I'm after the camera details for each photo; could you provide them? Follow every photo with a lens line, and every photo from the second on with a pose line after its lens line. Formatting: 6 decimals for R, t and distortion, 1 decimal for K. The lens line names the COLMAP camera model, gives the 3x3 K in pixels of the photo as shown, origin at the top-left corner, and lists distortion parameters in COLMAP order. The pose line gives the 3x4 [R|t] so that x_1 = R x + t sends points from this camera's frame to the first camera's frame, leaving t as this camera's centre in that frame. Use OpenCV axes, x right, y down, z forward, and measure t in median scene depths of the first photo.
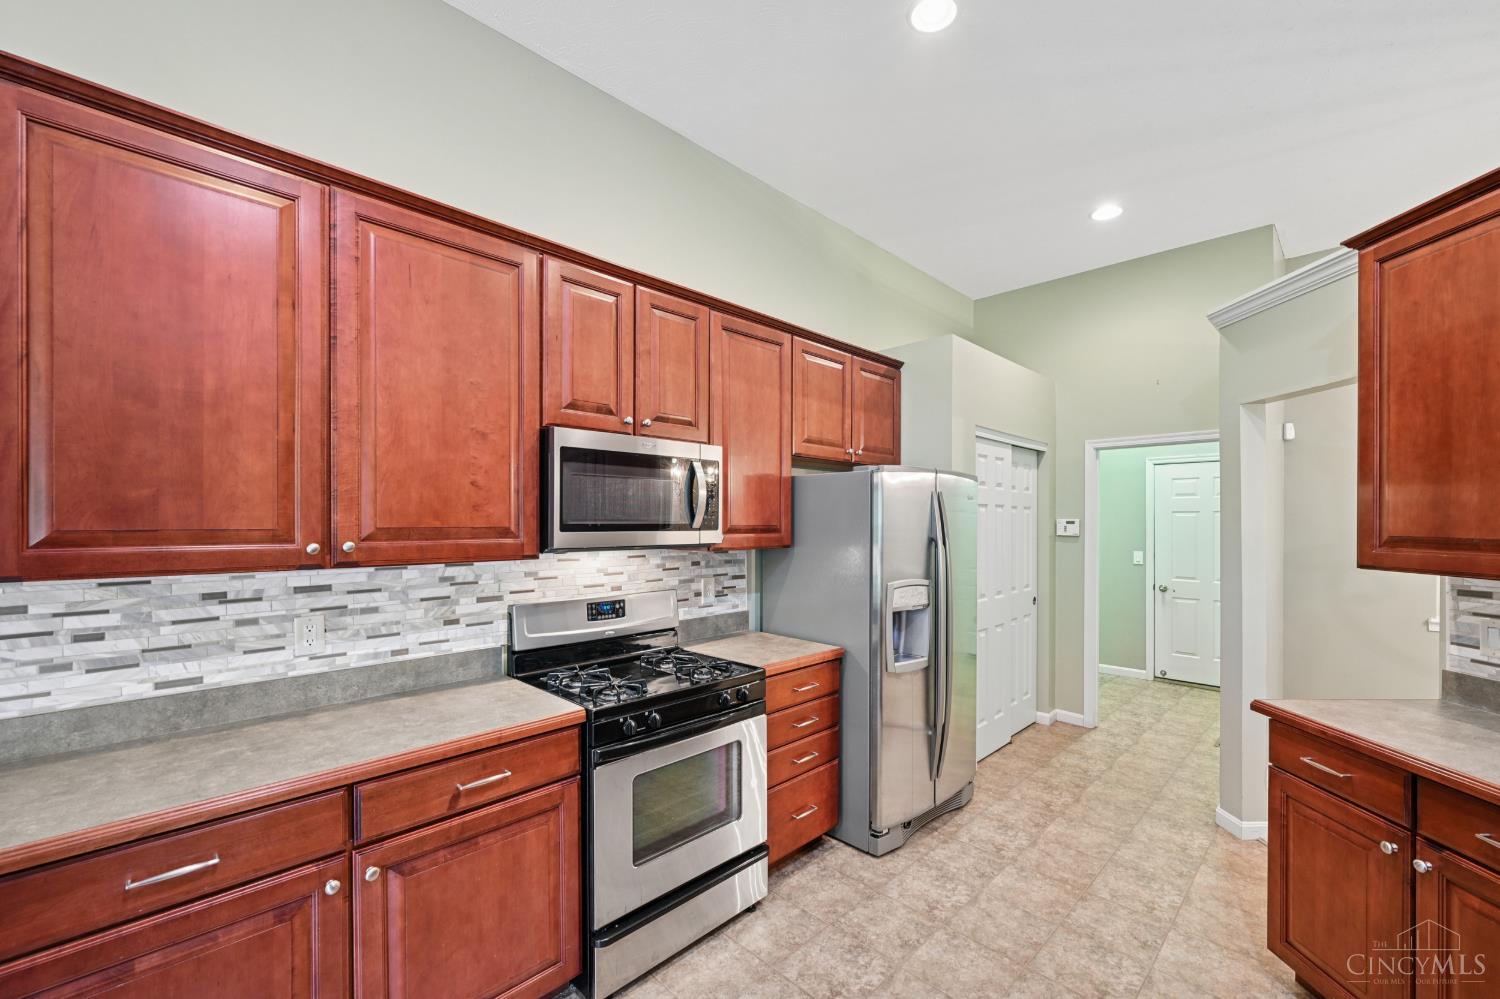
lens RADIAL K [[613.2, 0, 760.7], [0, 613.2, 519.2], [0, 0, 1]] dist [0.000239, 0.000109]
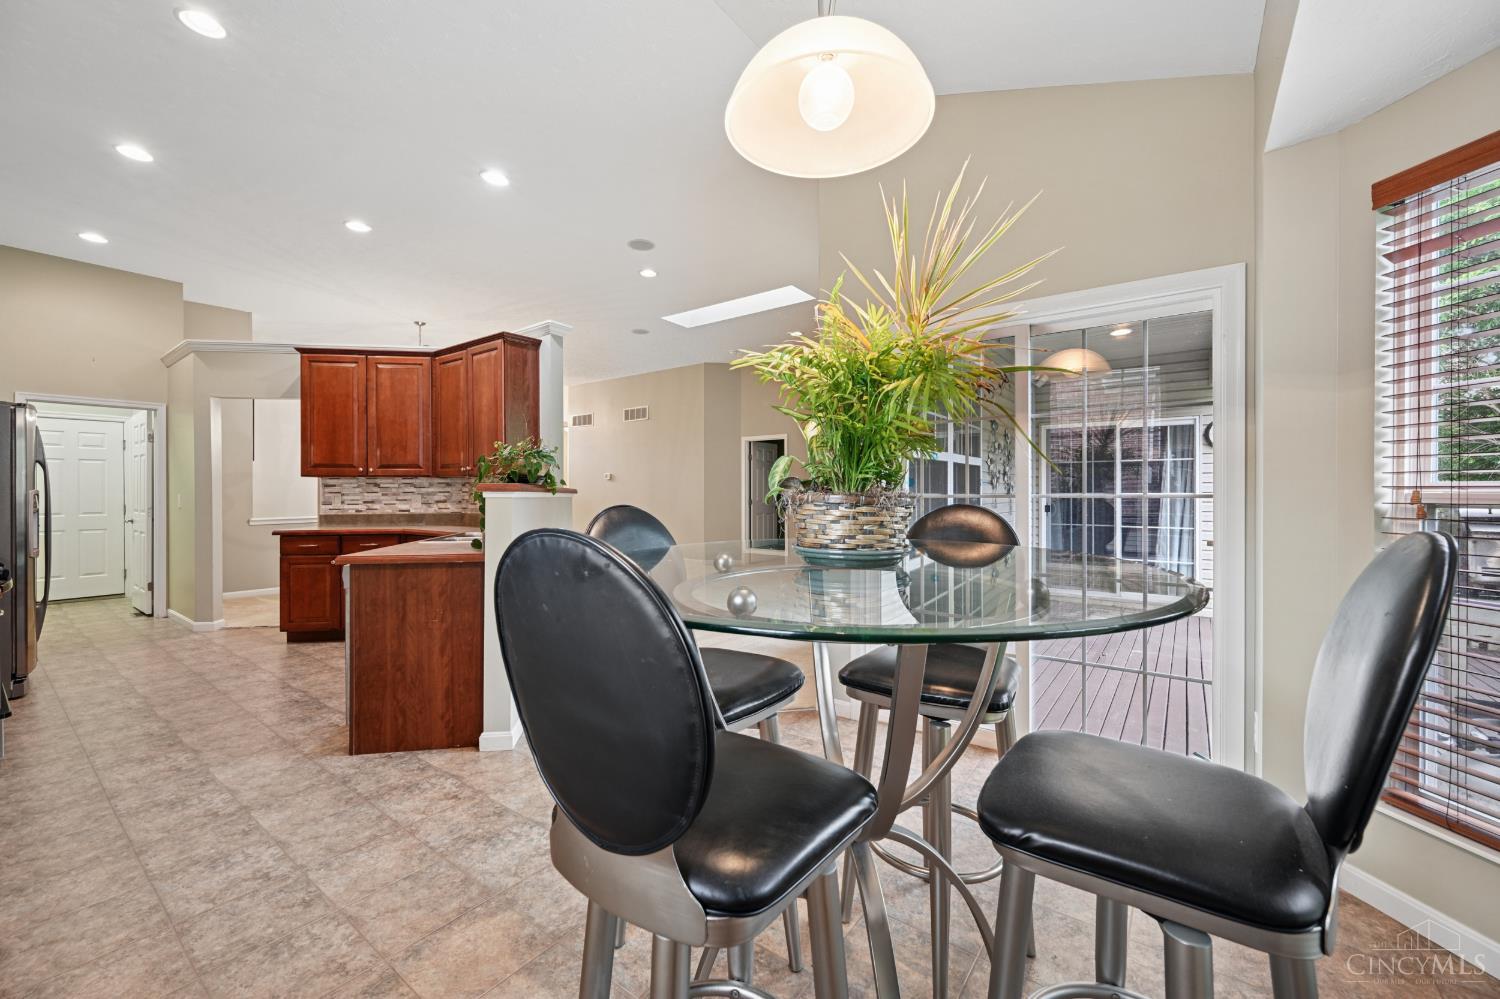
lens RADIAL K [[588.6, 0, 750.9], [0, 588.6, 493.0], [0, 0, 1]] dist [-0.001444, -0.000110]
pose [[-0.141679, -0.003888, 0.989905, -1.759968], [0.002723, 0.999987, 0.004317, 0.145956], [-0.989909, 0.003307, -0.141666, -0.527742]]
